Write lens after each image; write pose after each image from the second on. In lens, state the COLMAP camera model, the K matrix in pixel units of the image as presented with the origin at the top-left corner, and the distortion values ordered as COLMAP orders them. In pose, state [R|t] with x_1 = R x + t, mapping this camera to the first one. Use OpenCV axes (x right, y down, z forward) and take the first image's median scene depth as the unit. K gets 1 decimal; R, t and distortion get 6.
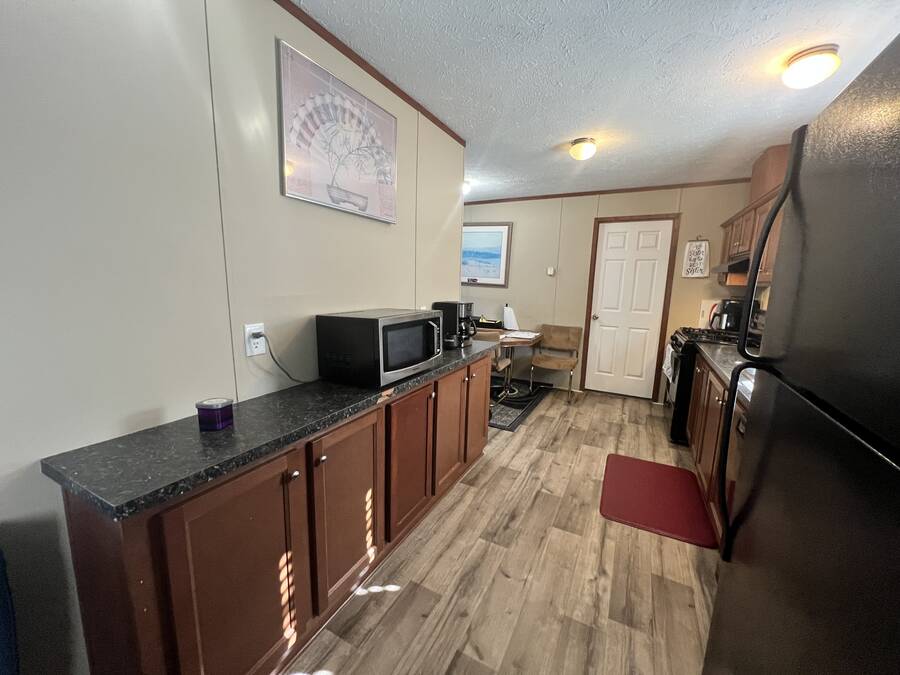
lens RADIAL K [[360.4, 0, 449.1], [0, 360.4, 337.5], [0, 0, 1]] dist [0.001149, 0.000128]
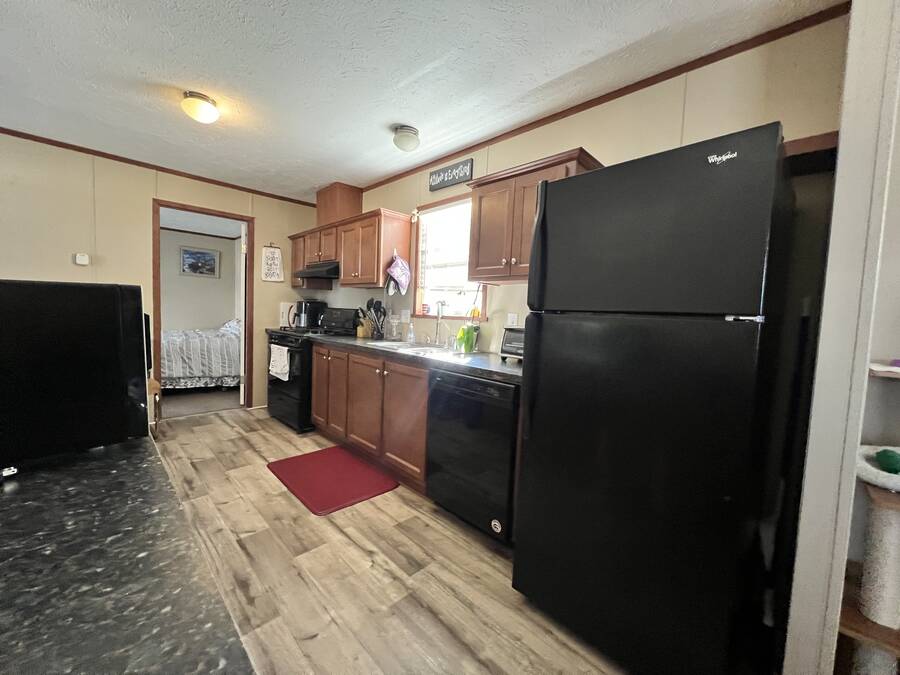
lens RADIAL K [[360.4, 0, 449.6], [0, 360.4, 337.2], [0, 0, 1]] dist [0.001149, 0.000128]
pose [[0.297621, -0.077608, 0.951524, -0.346446], [0.119595, 0.991870, 0.043491, 0.026083], [-0.947163, 0.100854, 0.304483, 0.344442]]
